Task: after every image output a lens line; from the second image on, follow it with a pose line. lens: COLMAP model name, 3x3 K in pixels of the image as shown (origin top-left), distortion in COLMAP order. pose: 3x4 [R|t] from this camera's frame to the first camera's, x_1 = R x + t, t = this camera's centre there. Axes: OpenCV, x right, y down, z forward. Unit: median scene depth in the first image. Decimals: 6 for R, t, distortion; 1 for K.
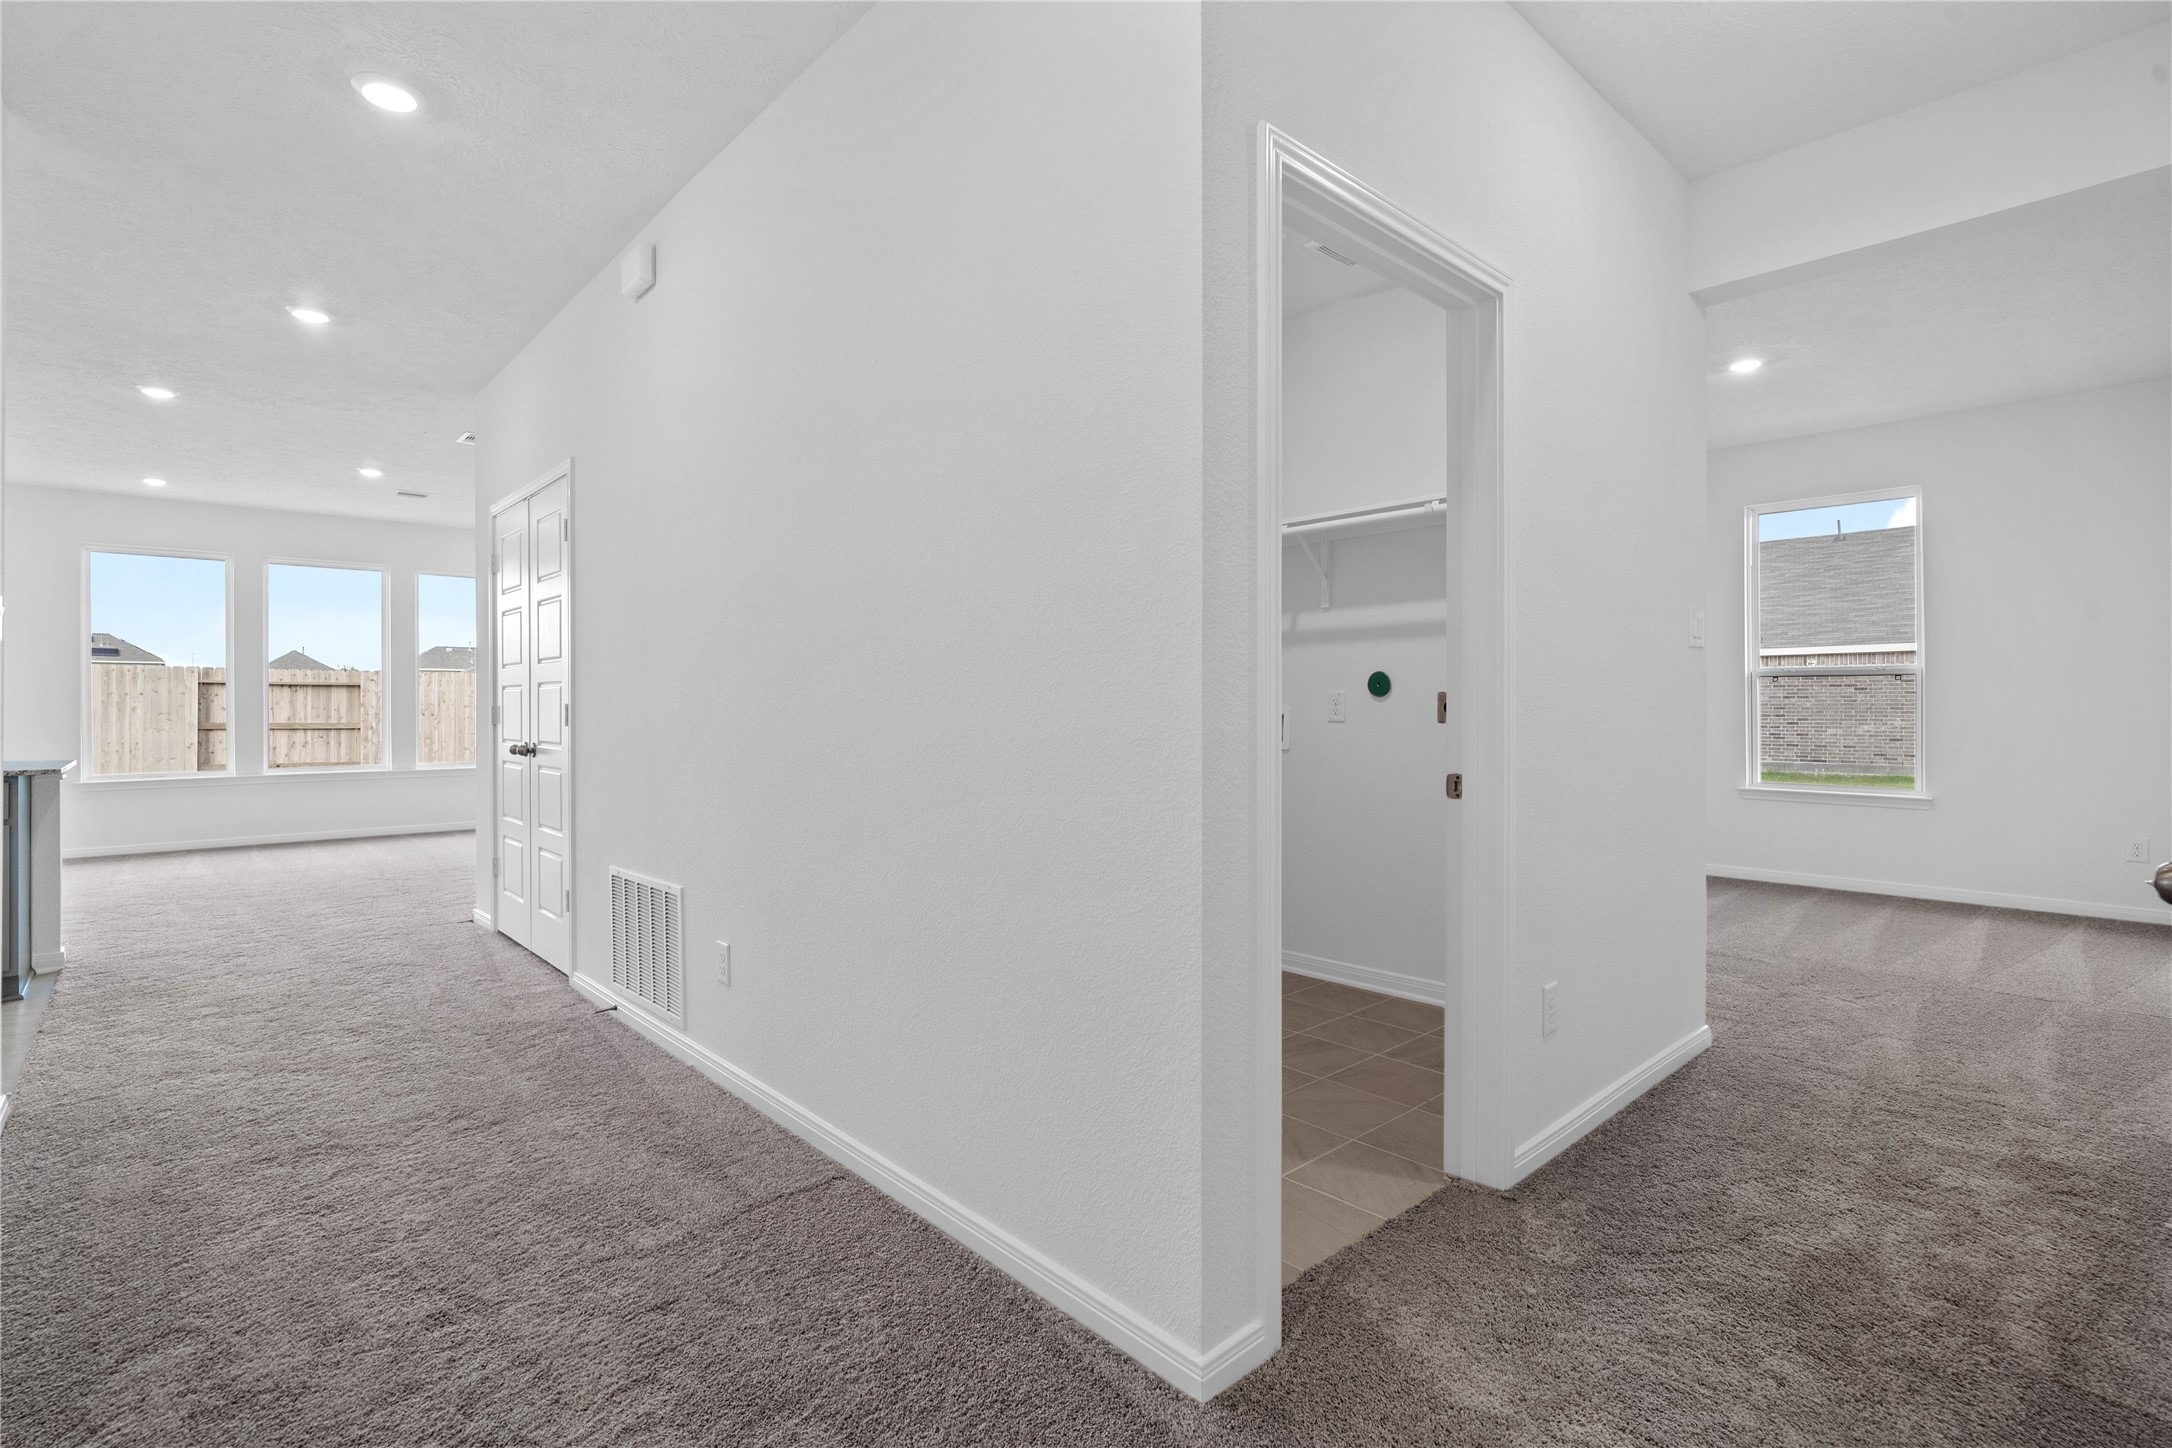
lens RADIAL K [[1024.1, 0, 1085.7], [0, 1024.1, 707.7], [0, 0, 1]] dist [-0.011295, 0.004817]
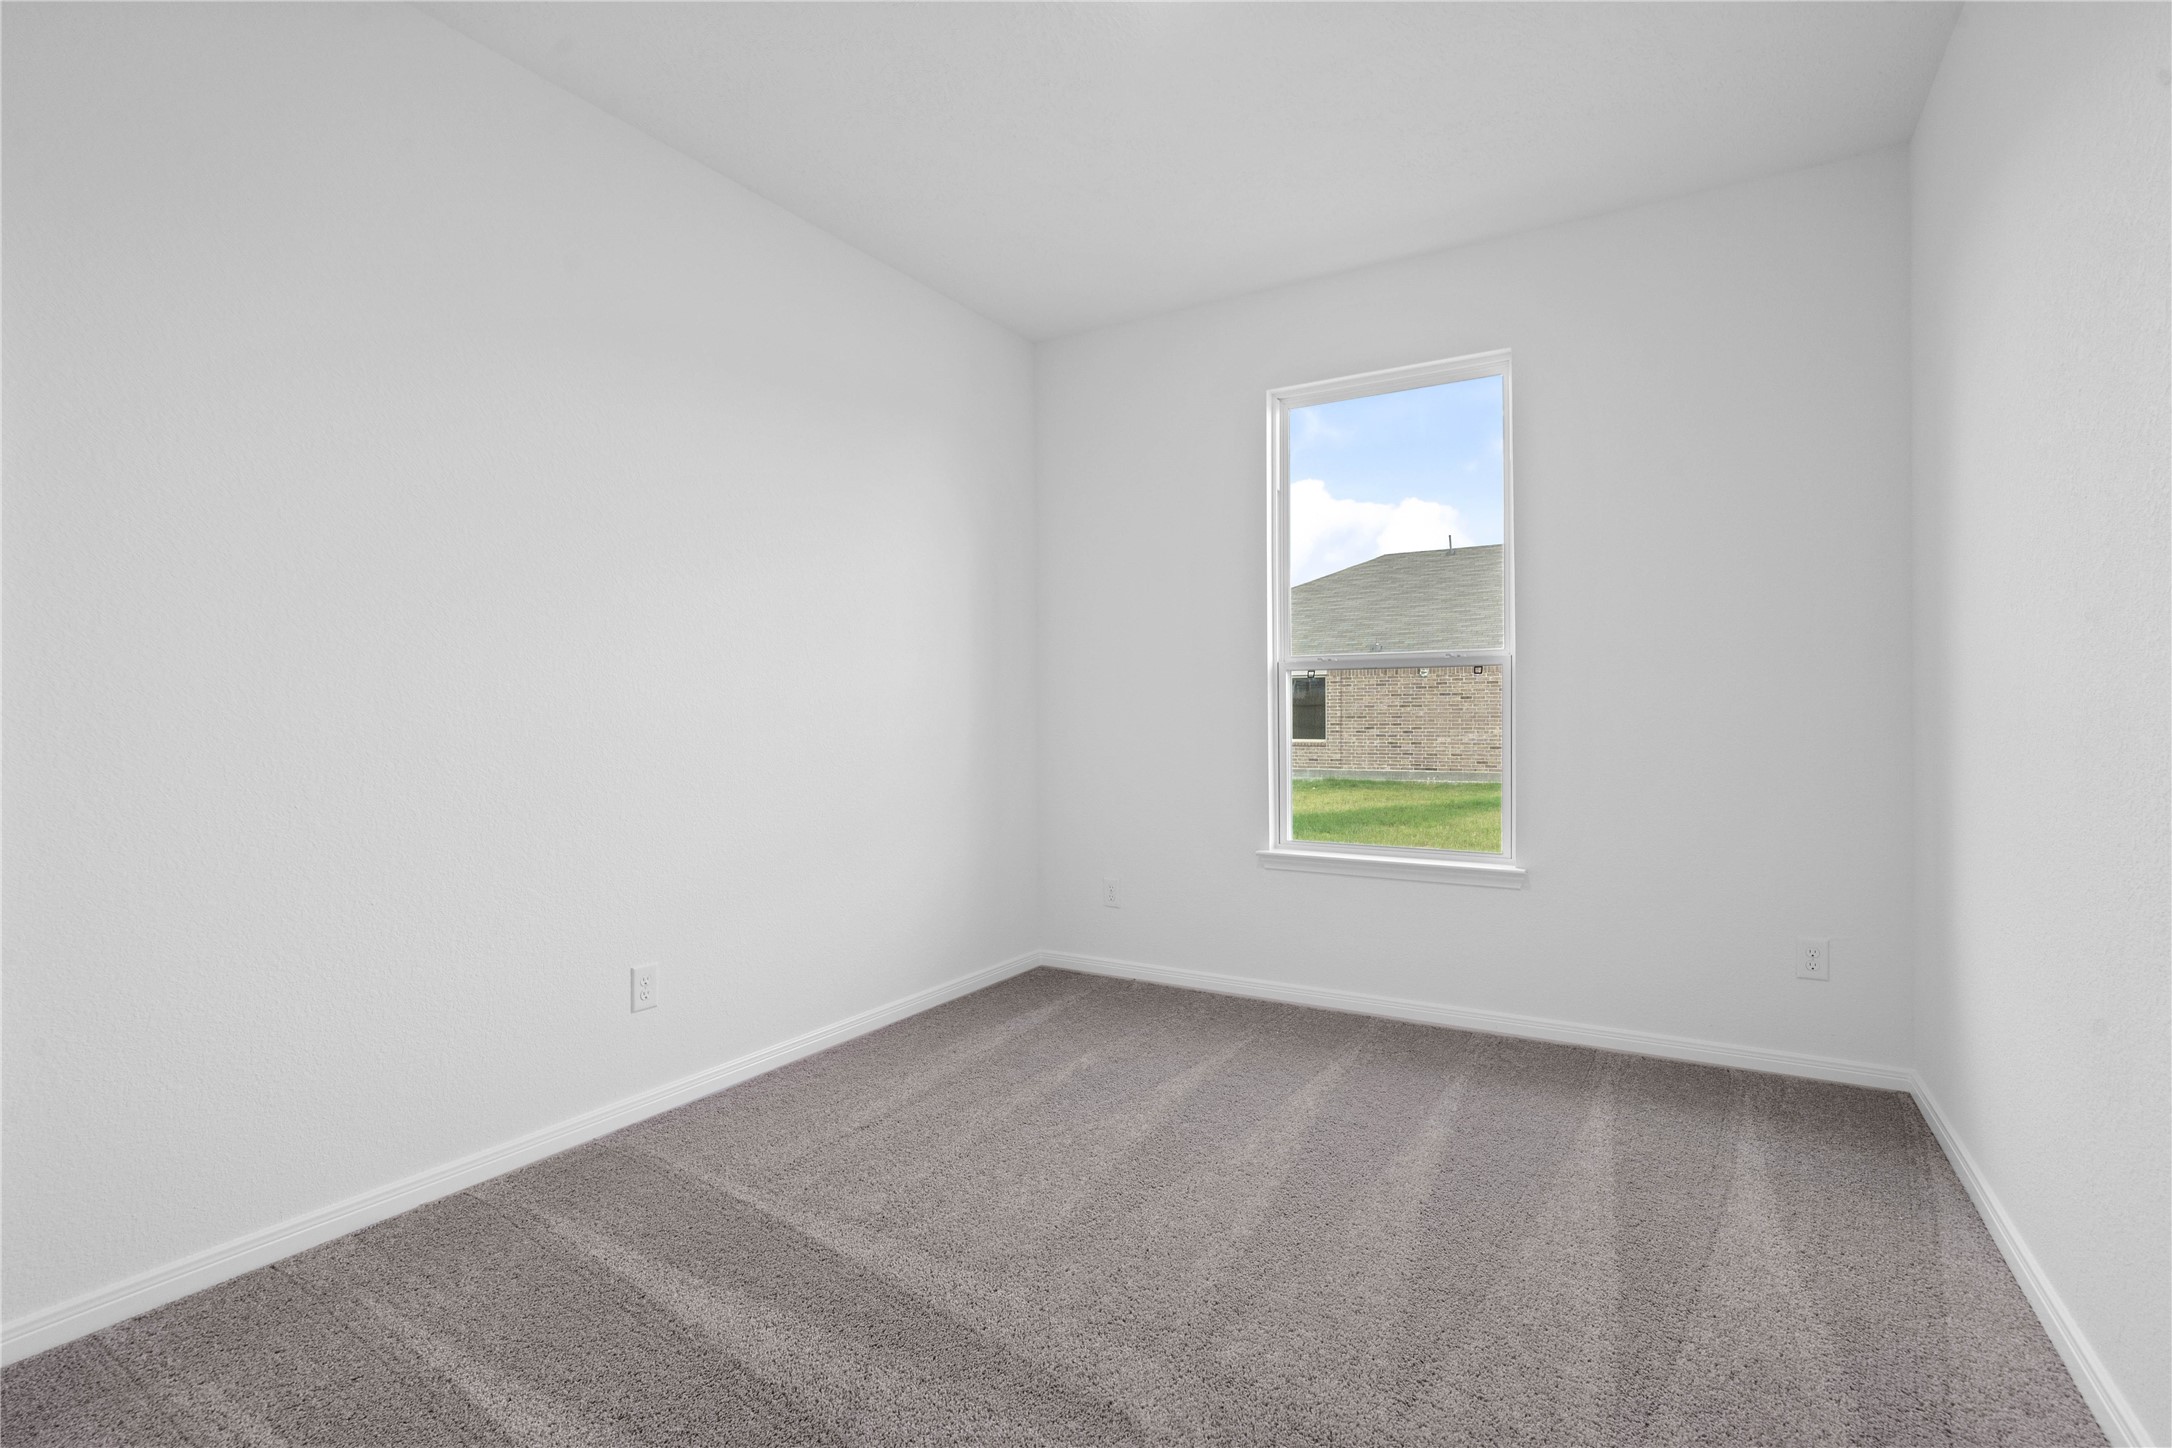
lens RADIAL K [[1024.1, 0, 1085.0], [0, 1024.1, 724.2], [0, 0, 1]] dist [-0.011295, 0.004817]
pose [[0.959170, -0.004882, 0.282789, 0.109248], [0.002814, 0.999966, 0.007720, -0.001019], [-0.282817, -0.006610, 0.959151, 0.131507]]
